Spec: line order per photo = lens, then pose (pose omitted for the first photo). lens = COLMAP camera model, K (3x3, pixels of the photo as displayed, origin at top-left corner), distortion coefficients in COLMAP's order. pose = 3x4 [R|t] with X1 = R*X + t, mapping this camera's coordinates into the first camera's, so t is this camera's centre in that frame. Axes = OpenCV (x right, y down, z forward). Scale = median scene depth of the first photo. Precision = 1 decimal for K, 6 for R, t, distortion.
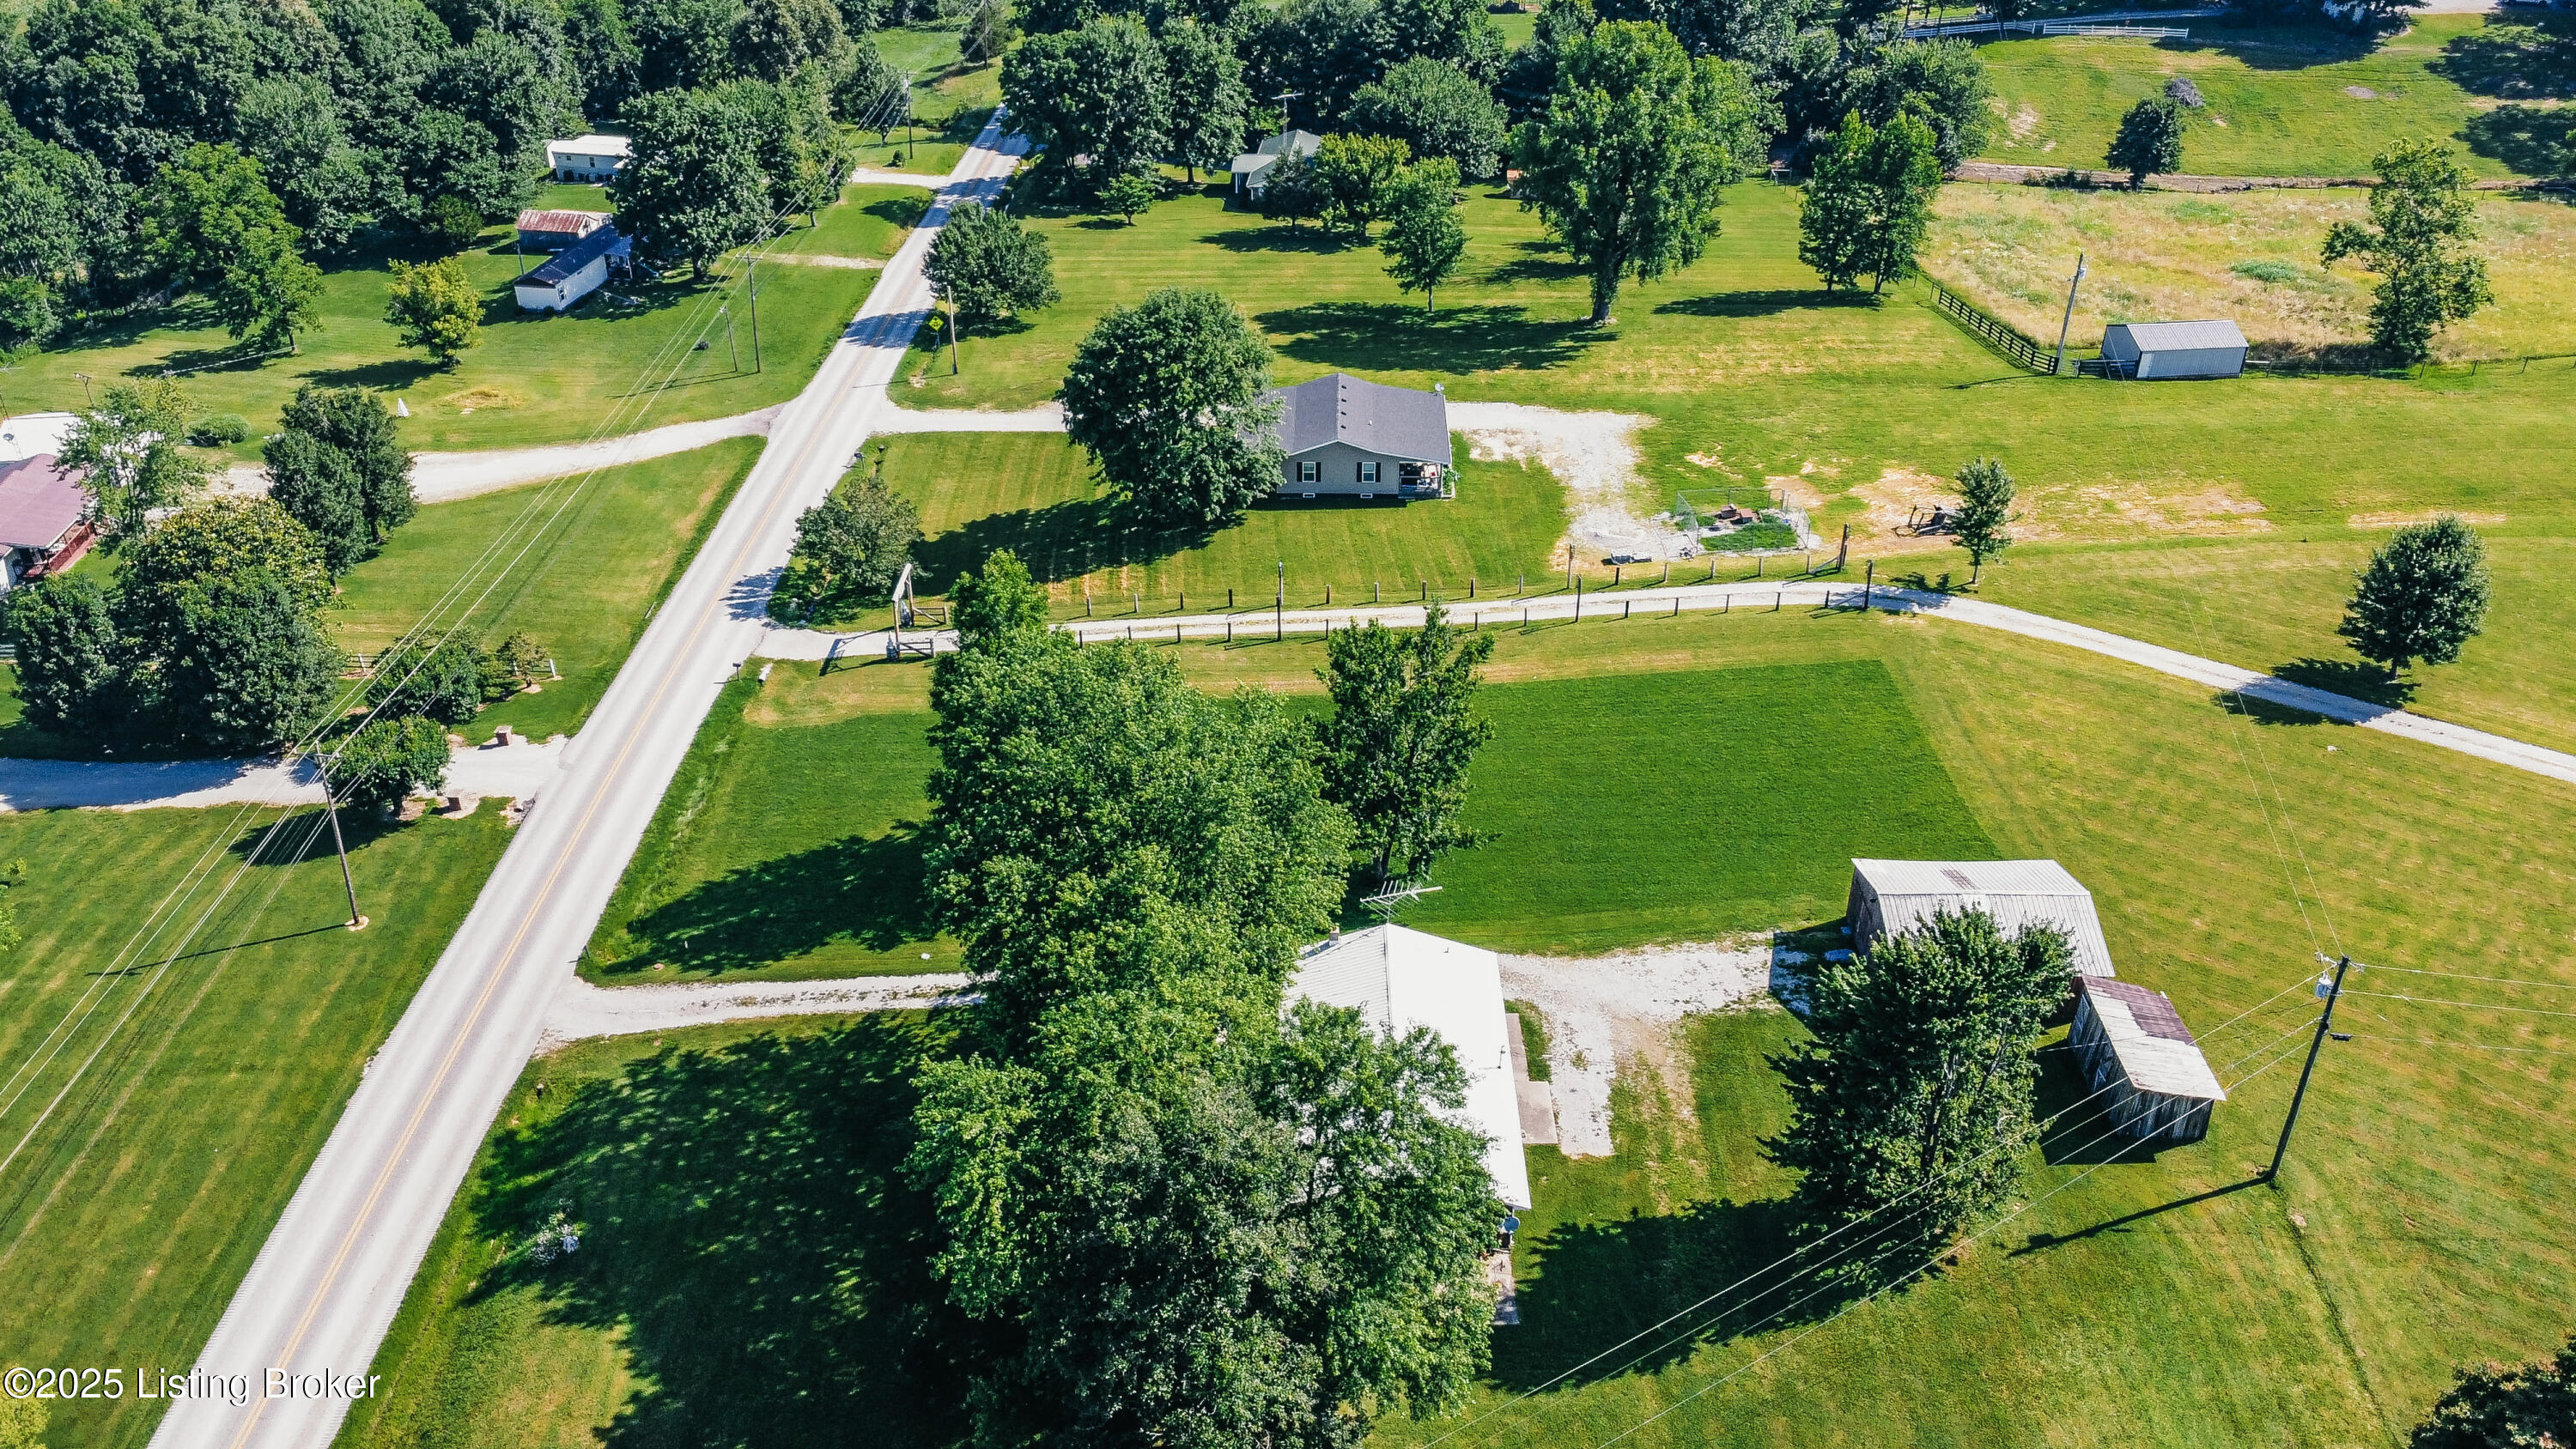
lens RADIAL K [[1949.2, 0, 1280.6], [0, 1949.2, 715.0], [0, 0, 1]] dist [0.004512, -0.007230]
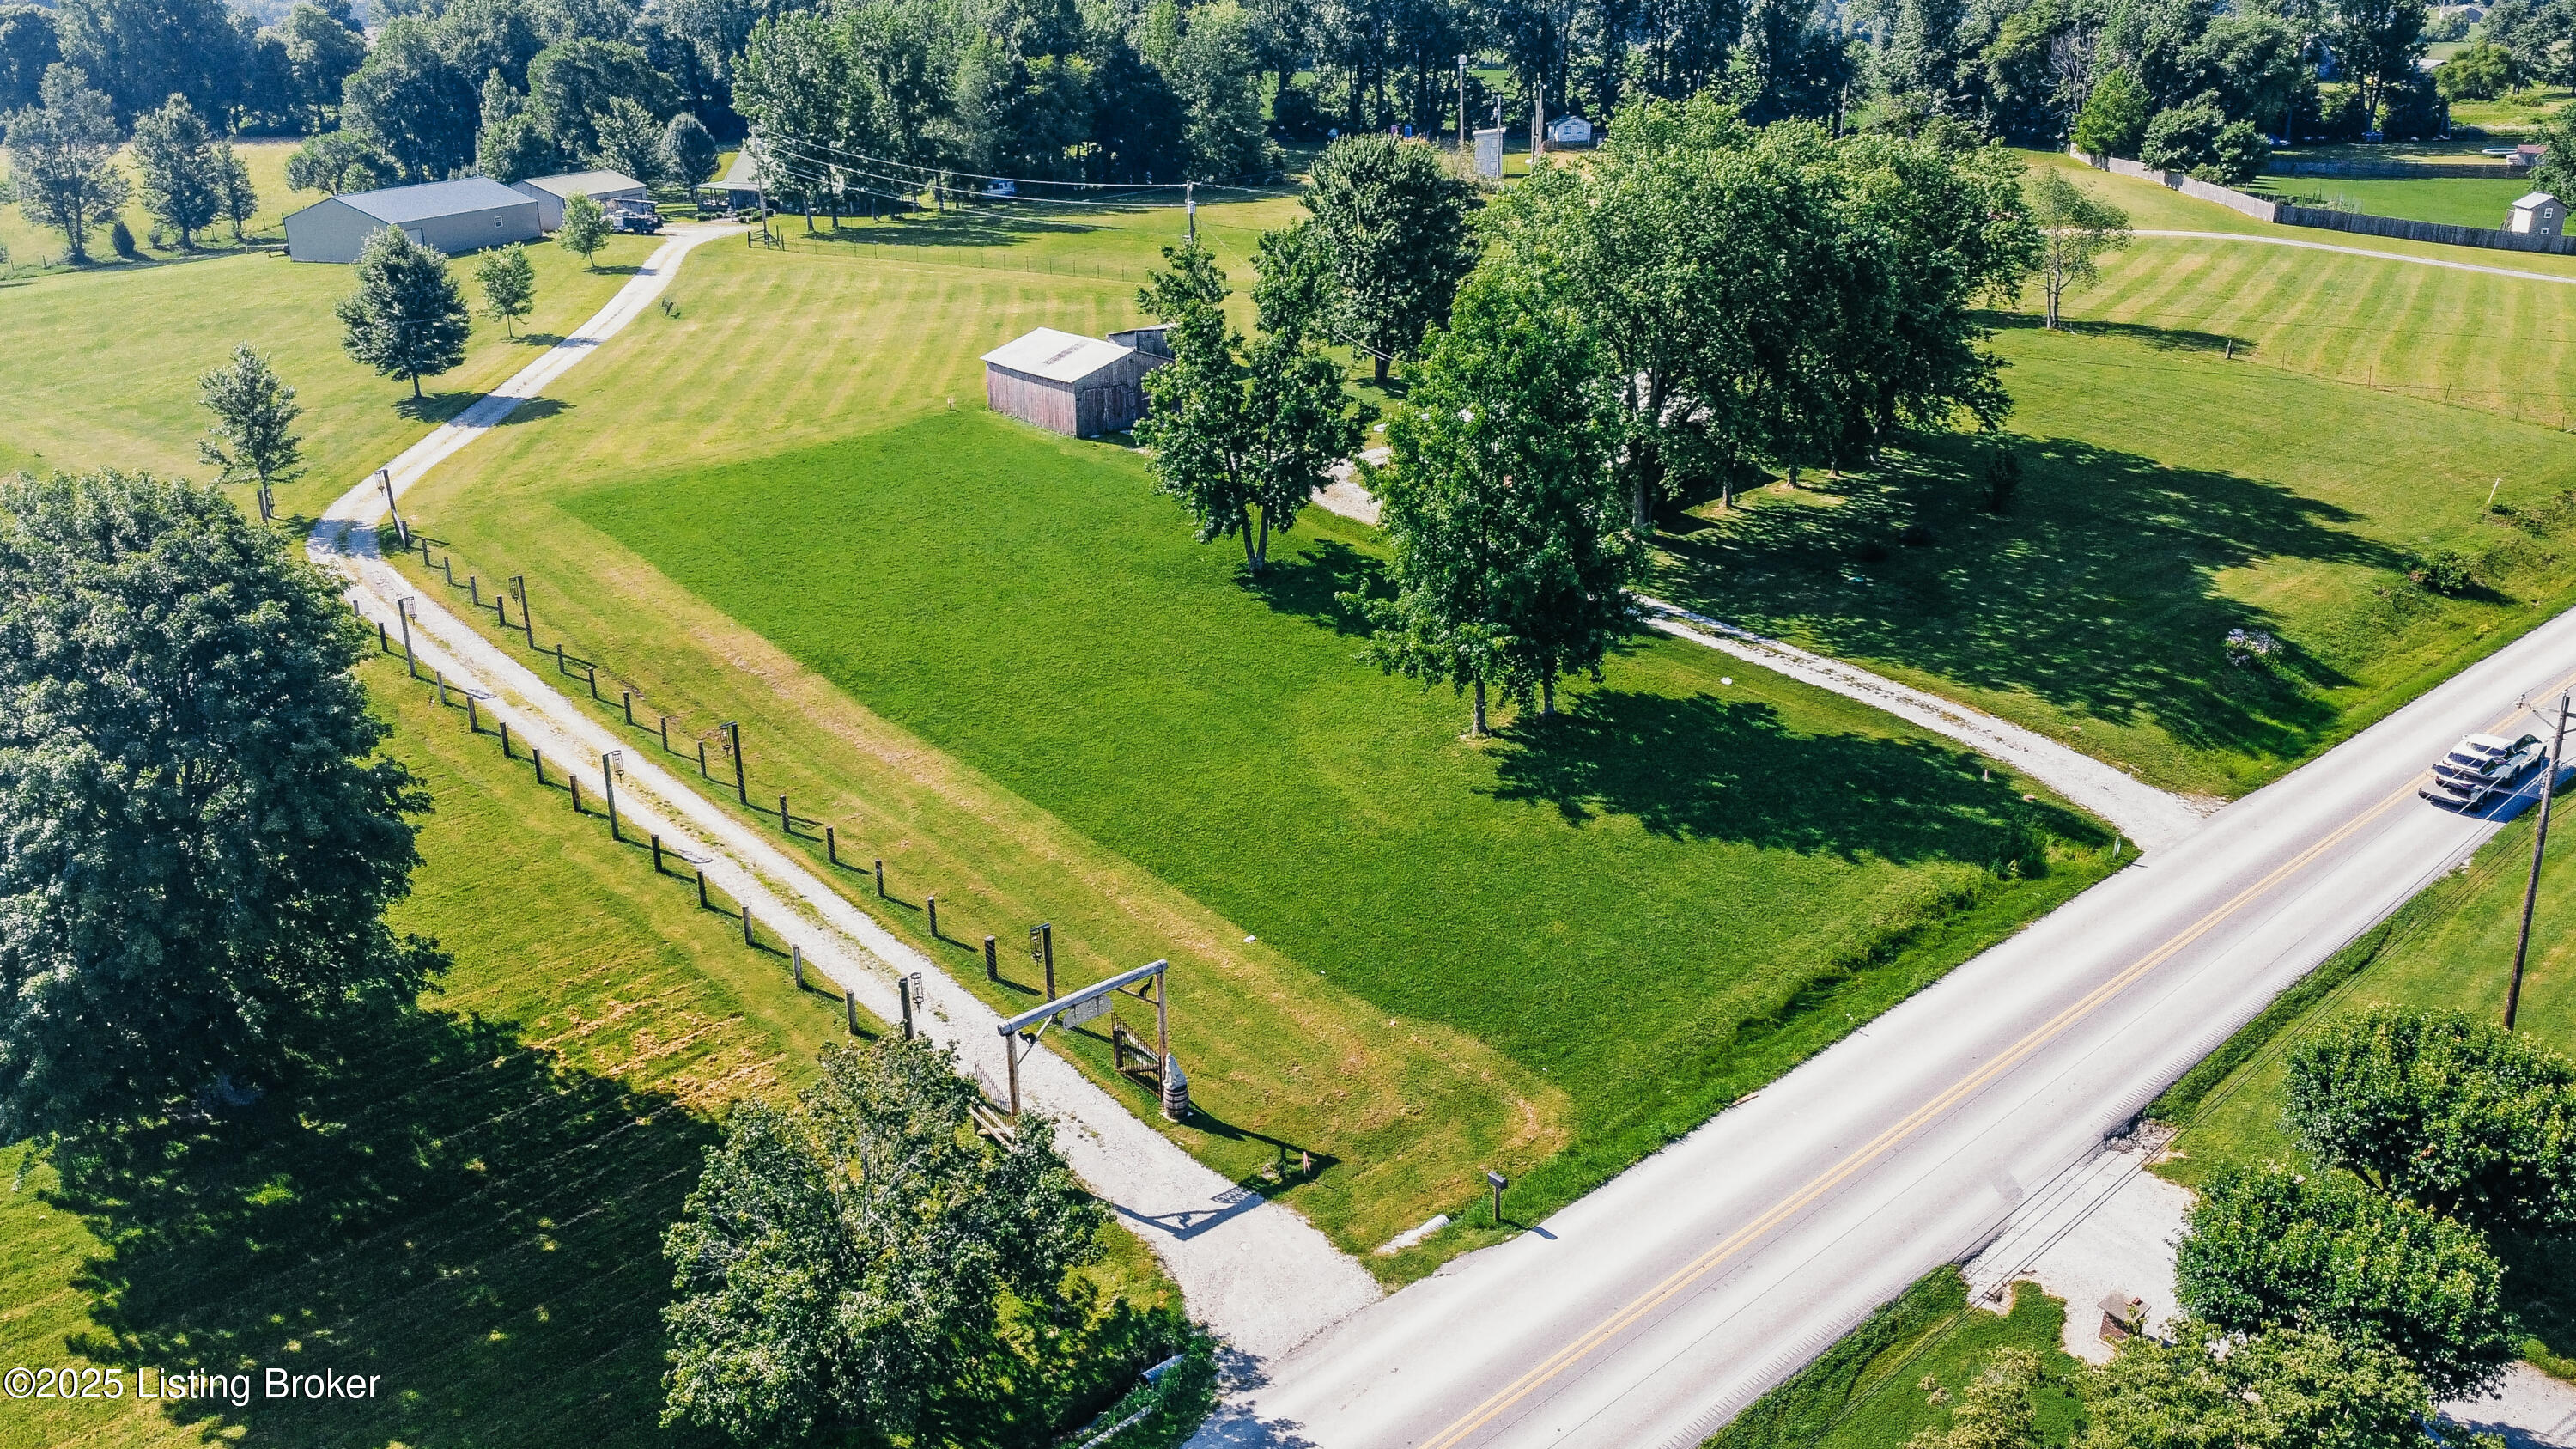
lens RADIAL K [[1949.8, 0, 1280.6], [0, 1949.8, 715.0], [0, 0, 1]] dist [0.004512, -0.007230]
pose [[-0.648137, -0.266296, 0.713446, -0.508724], [0.403025, 0.674958, 0.618063, -0.350215], [-0.646134, 0.688126, -0.330141, 1.102296]]
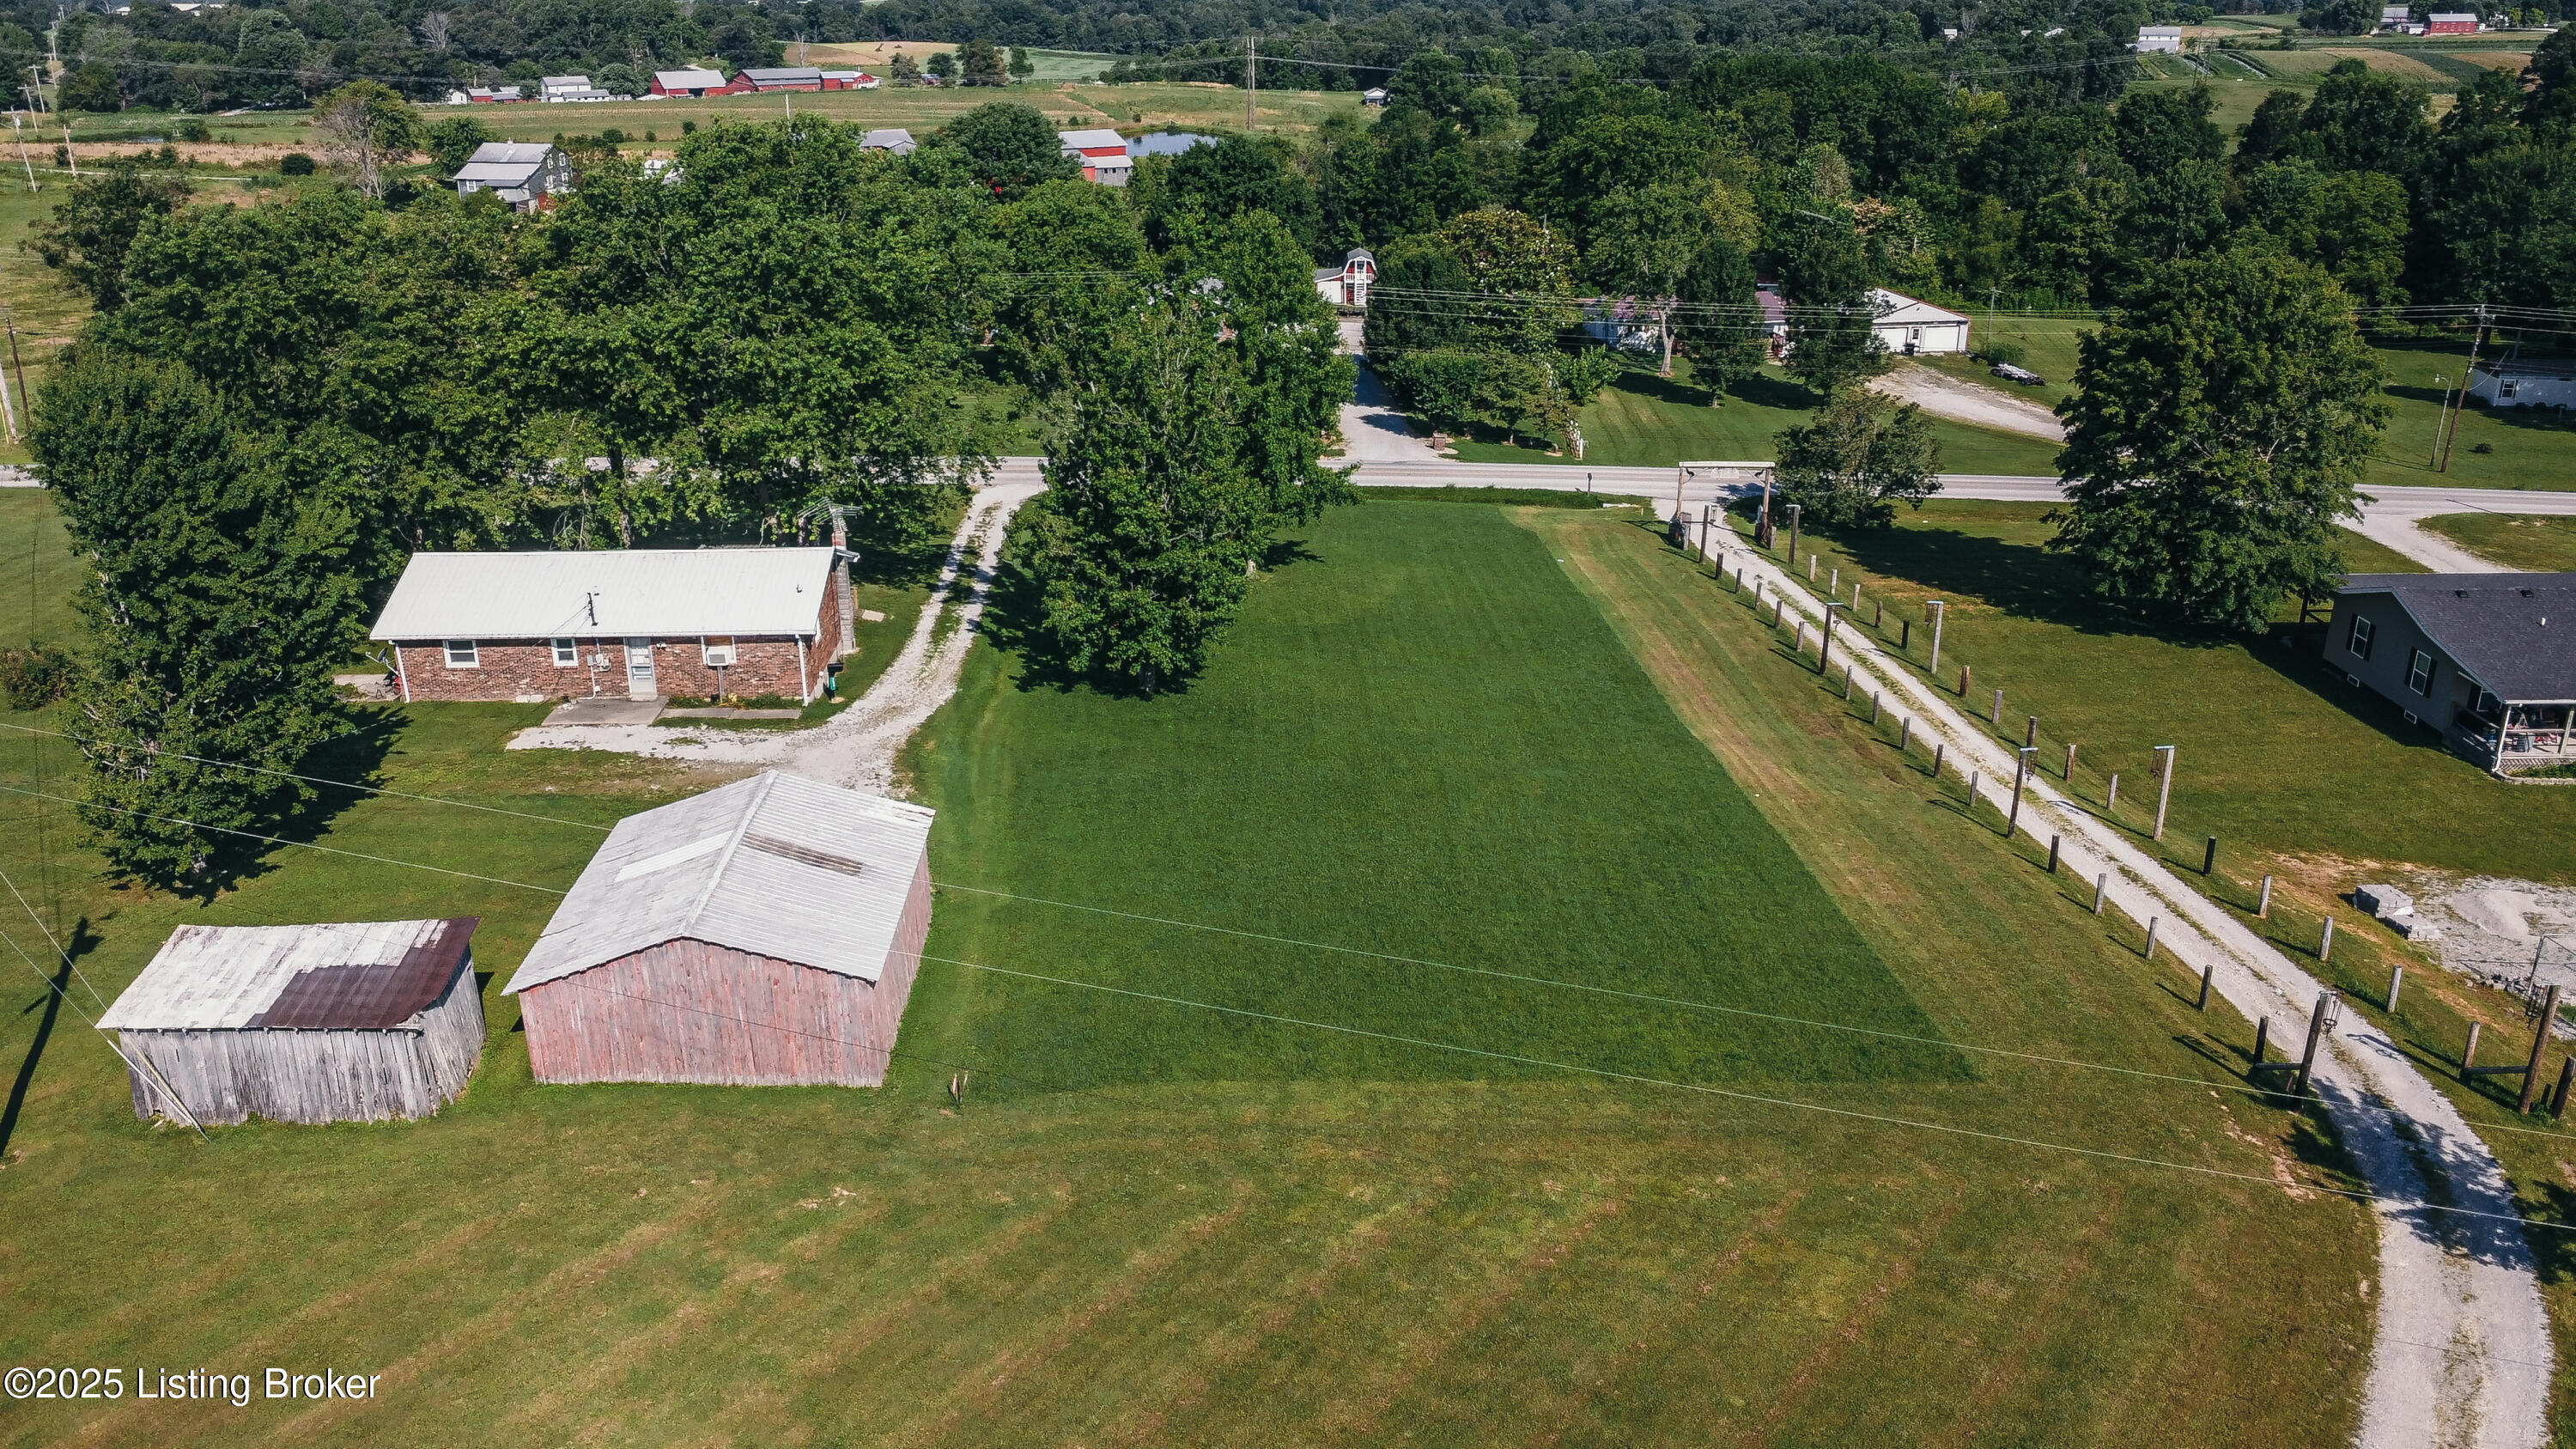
lens RADIAL K [[1949.8, 0, 1280.6], [0, 1949.8, 715.0], [0, 0, 1]] dist [0.004512, -0.007230]
pose [[0.044707, 0.360912, -0.931528, 0.629285], [-0.515131, 0.807262, 0.288043, -0.127195], [0.855945, 0.466981, 0.222007, 0.726350]]
